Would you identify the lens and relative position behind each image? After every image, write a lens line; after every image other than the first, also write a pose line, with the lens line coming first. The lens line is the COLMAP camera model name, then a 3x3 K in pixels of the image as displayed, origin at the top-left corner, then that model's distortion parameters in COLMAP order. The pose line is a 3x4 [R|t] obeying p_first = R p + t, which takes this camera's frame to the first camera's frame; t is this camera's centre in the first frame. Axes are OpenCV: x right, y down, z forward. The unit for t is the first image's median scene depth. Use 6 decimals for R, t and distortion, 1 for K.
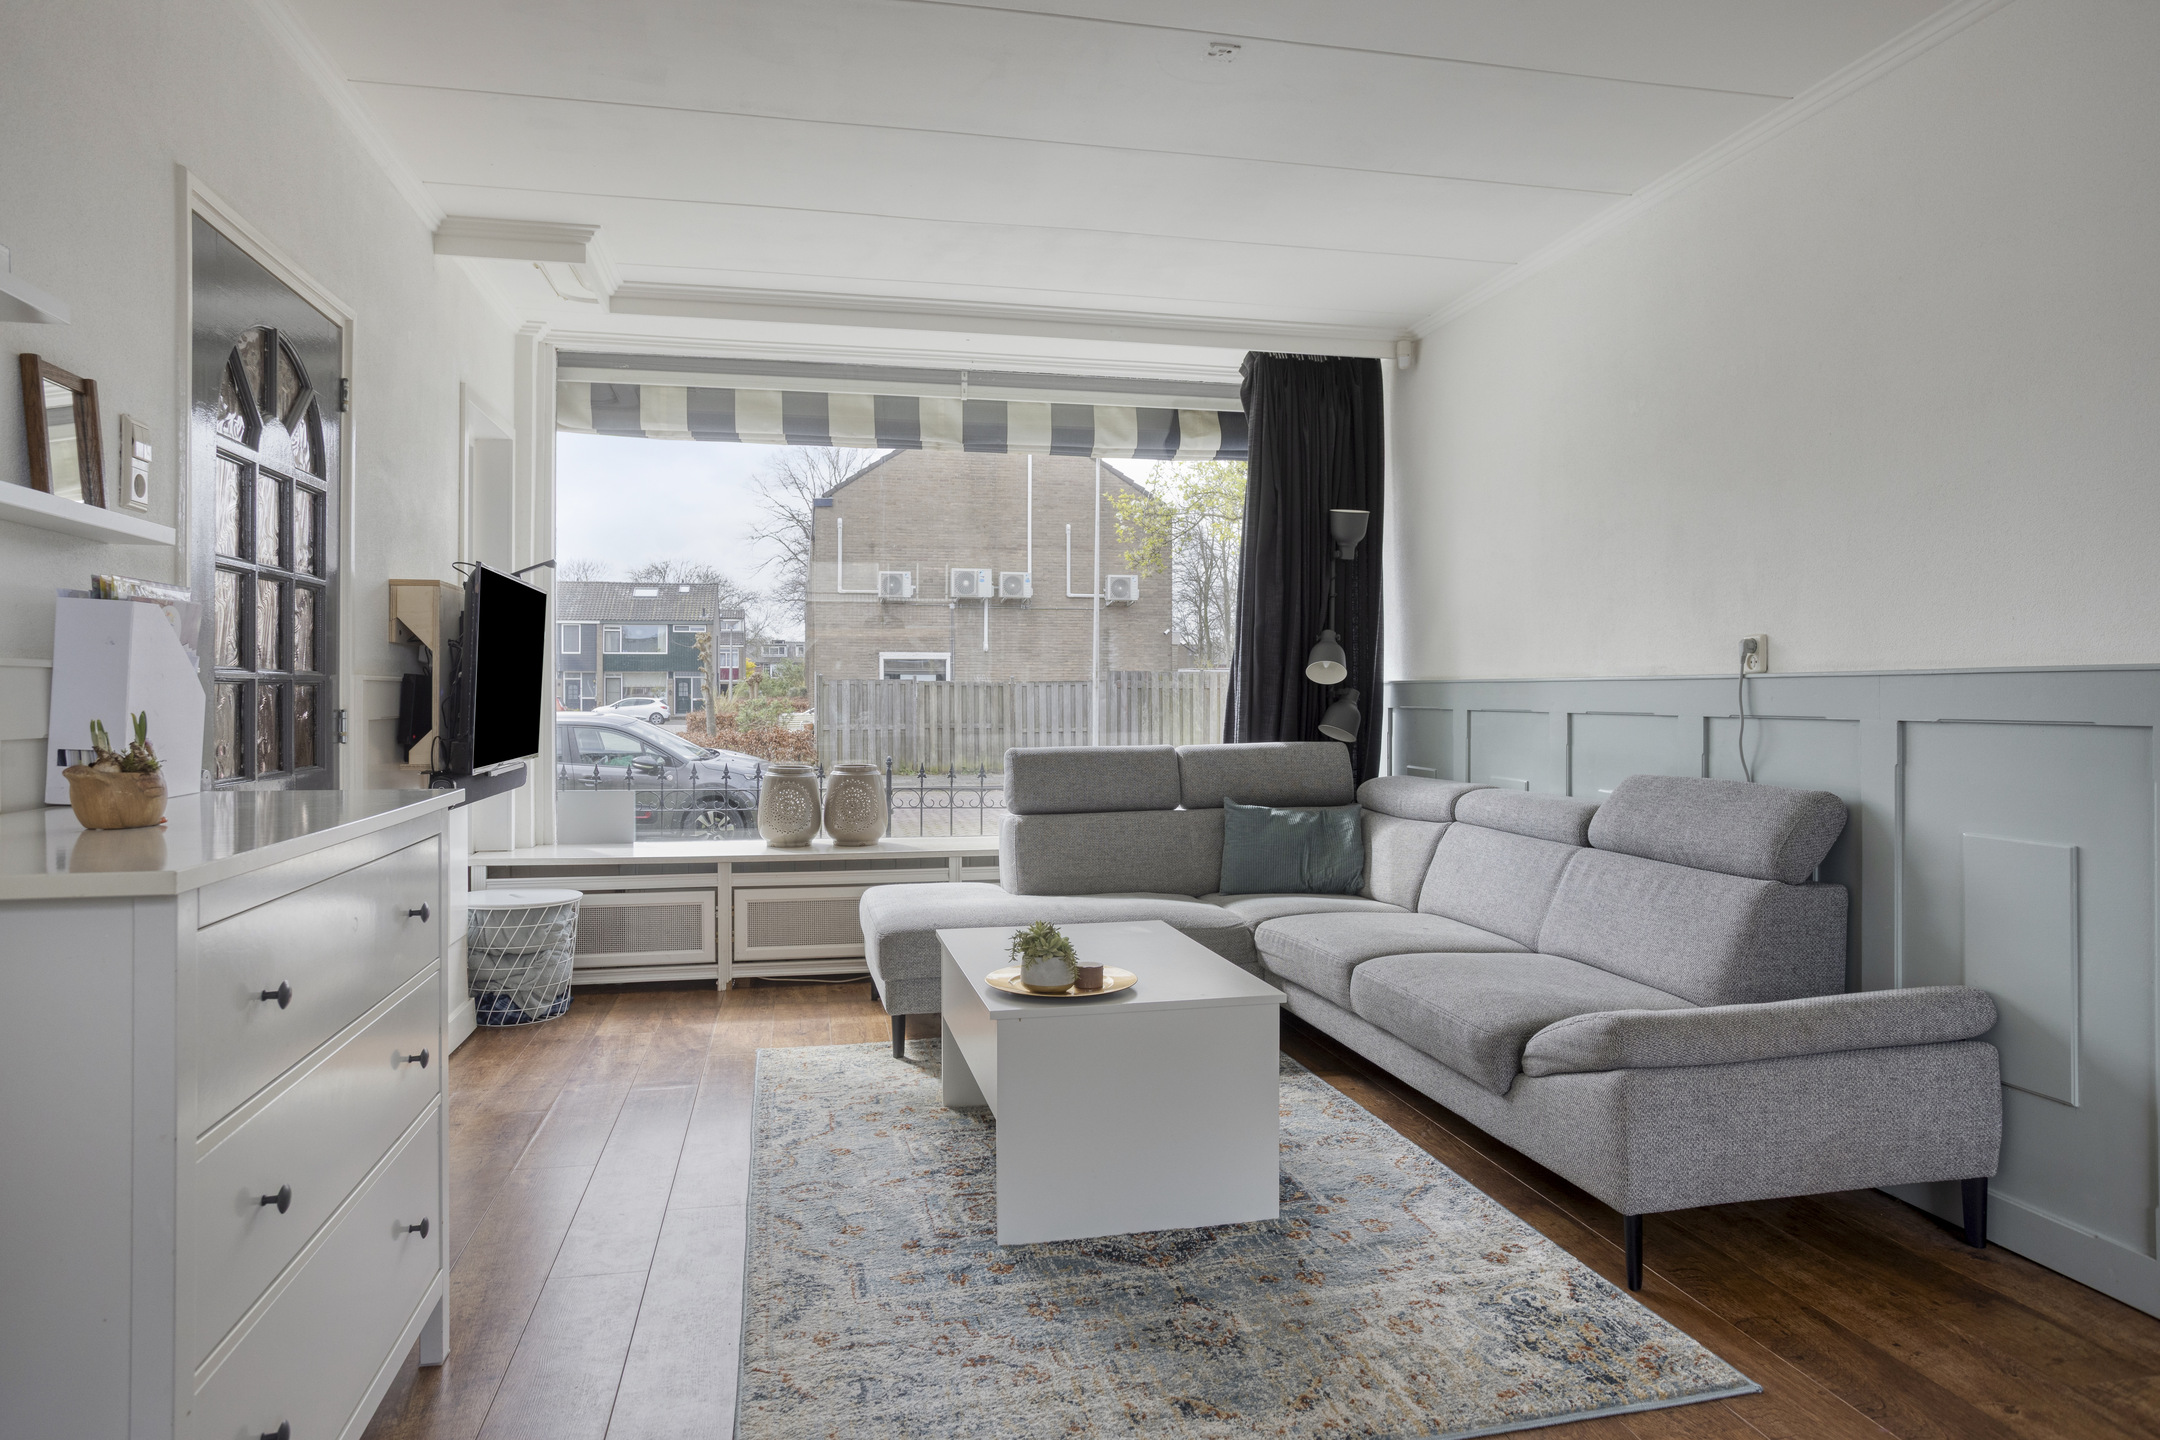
lens RADIAL K [[1270.8, 0, 1045.6], [0, 1270.8, 681.8], [0, 0, 1]] dist [-0.045734, 0.038033]
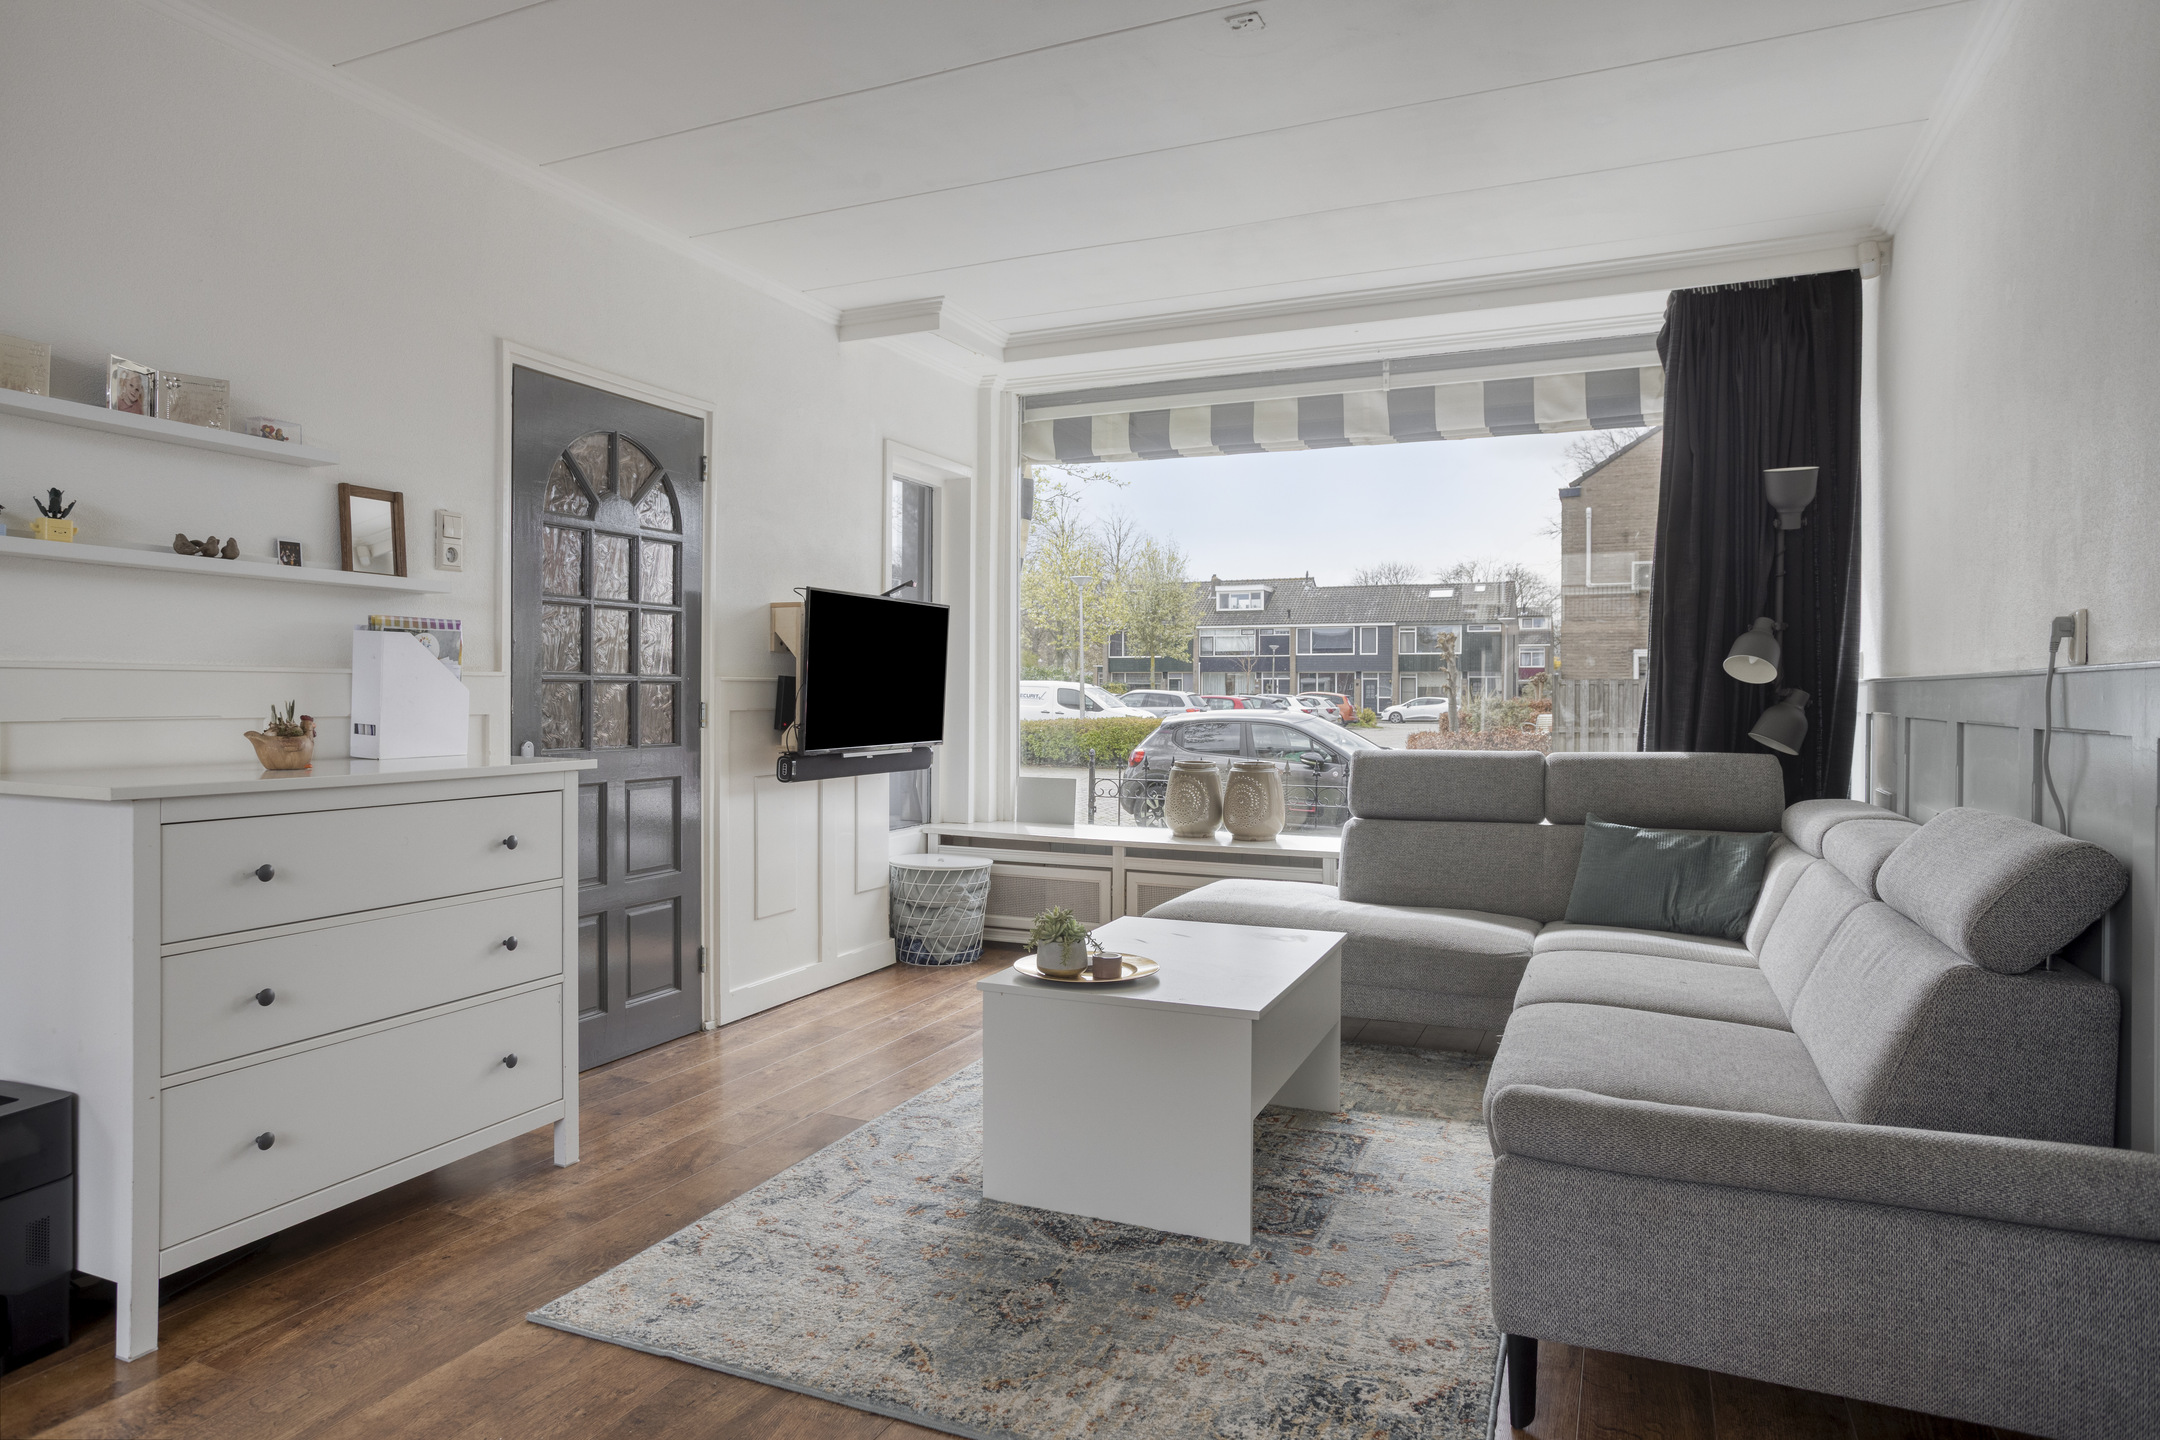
lens RADIAL K [[1259.4, 0, 1046.9], [0, 1259.4, 689.2], [0, 0, 1]] dist [-0.041068, 0.033428]
pose [[0.809020, 0.002244, -0.587777, 0.354162], [0.001194, 0.999984, 0.005461, 0.000691], [0.587780, -0.005120, 0.809005, 0.086726]]
